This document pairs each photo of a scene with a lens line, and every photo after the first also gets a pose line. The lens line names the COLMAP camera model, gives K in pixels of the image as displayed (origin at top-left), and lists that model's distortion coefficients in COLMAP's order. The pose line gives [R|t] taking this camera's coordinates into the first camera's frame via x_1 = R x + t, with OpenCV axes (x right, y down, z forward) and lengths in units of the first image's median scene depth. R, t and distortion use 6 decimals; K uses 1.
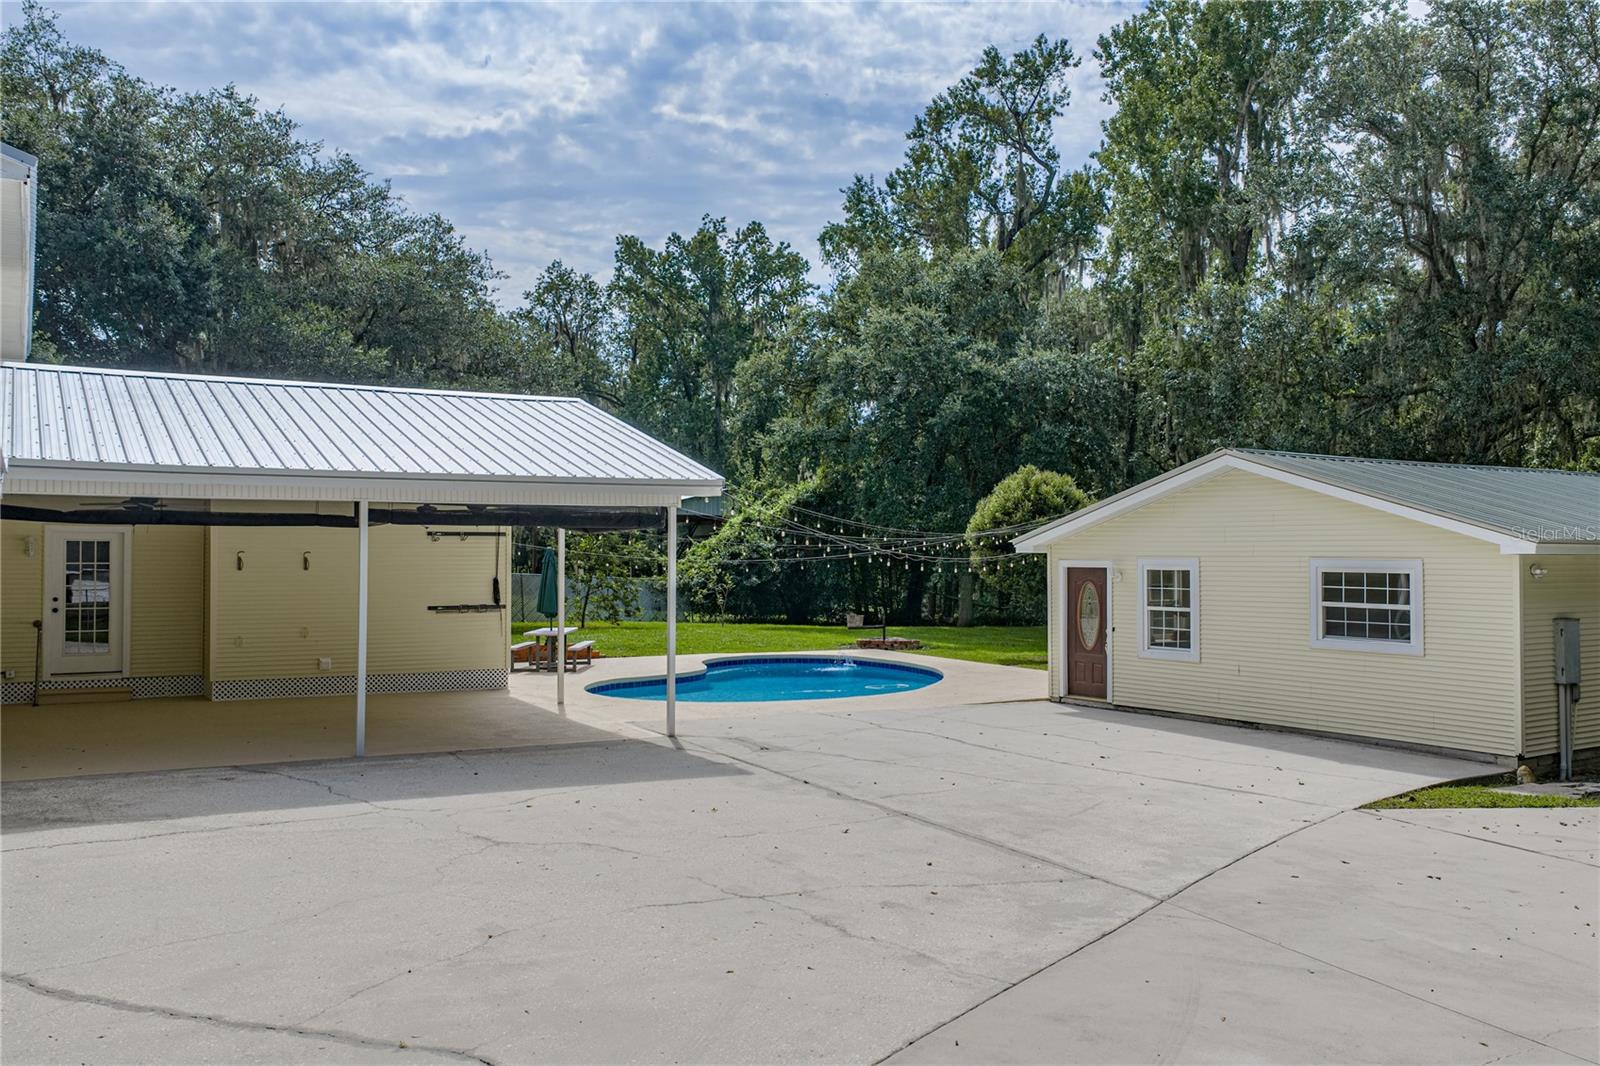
lens RADIAL K [[1341.4, 0, 800.0], [0, 1341.4, 533.0], [0, 0, 1]] dist [0.048575, -0.012764]
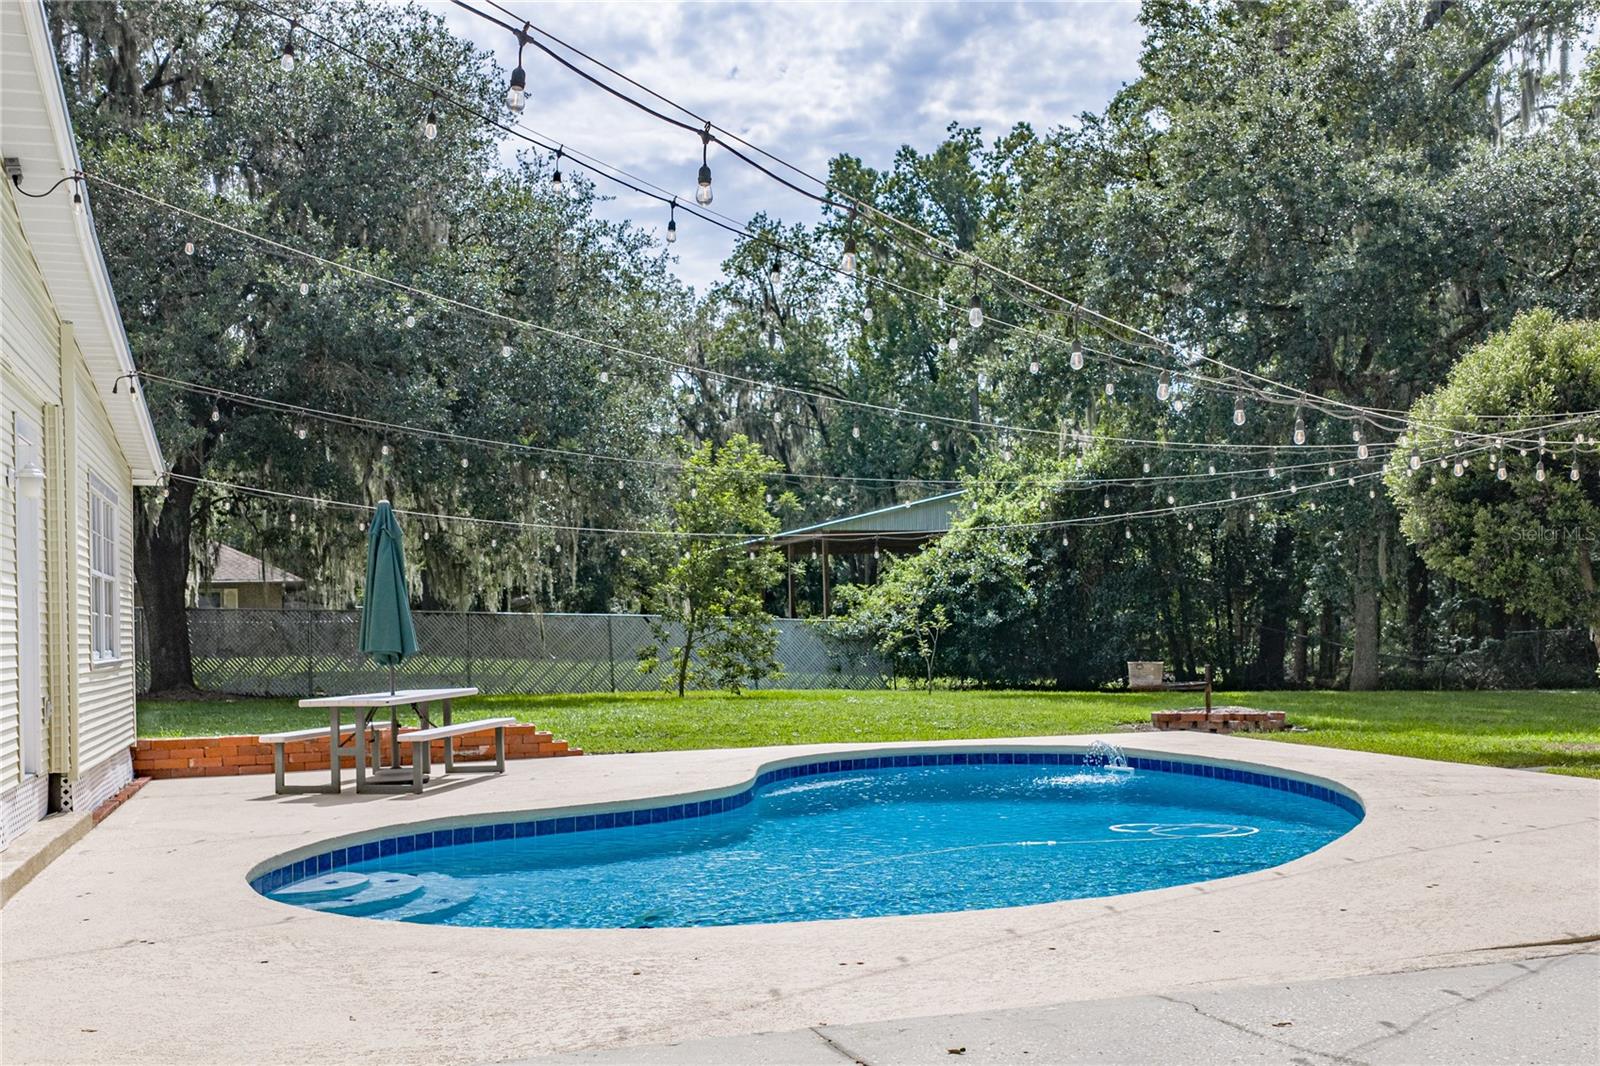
lens RADIAL K [[1365.3, 0, 800.0], [0, 1365.3, 533.0], [0, 0, 1]] dist [0.024600, -0.003361]
pose [[0.970936, -0.047853, -0.234509, 0.040731], [0.033696, 0.997380, -0.064011, 0.049360], [0.236957, 0.054248, 0.970004, 0.557885]]
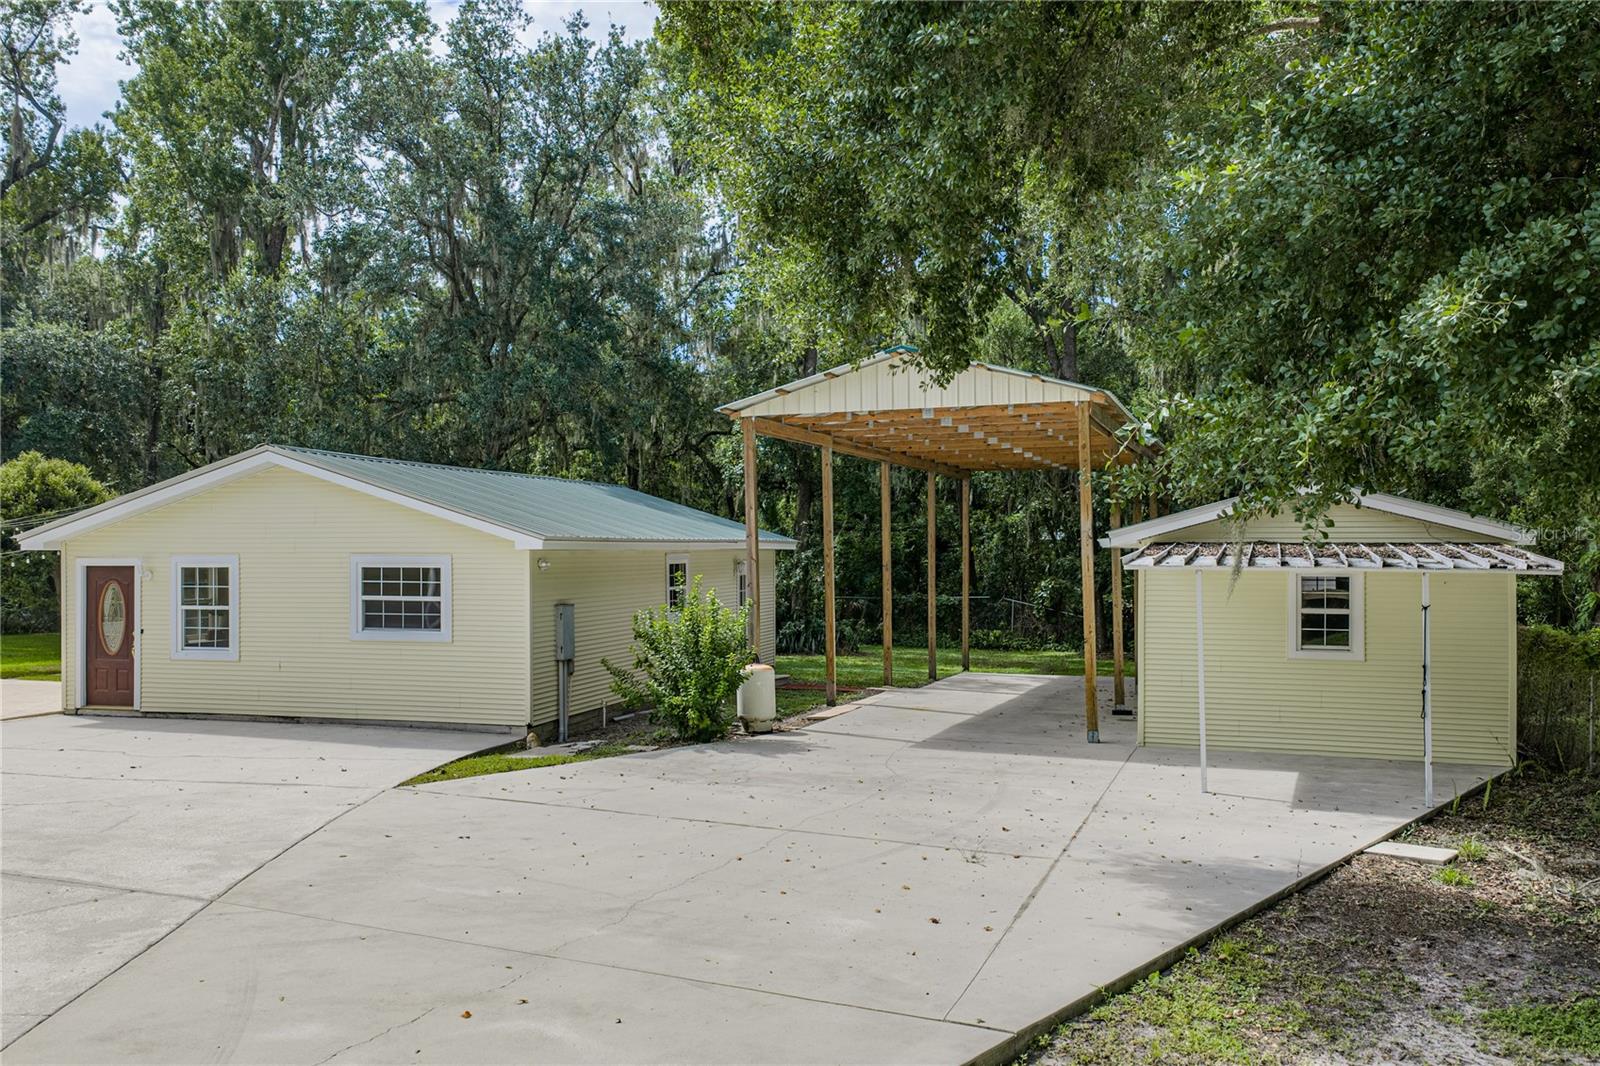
lens RADIAL K [[1365.3, 0, 800.0], [0, 1365.3, 533.0], [0, 0, 1]] dist [0.024600, -0.003361]
pose [[0.767762, 0.006723, 0.640700, -0.024273], [-0.007545, 0.999970, -0.001451, 0.000904], [-0.640691, -0.003721, 0.767790, -0.023374]]
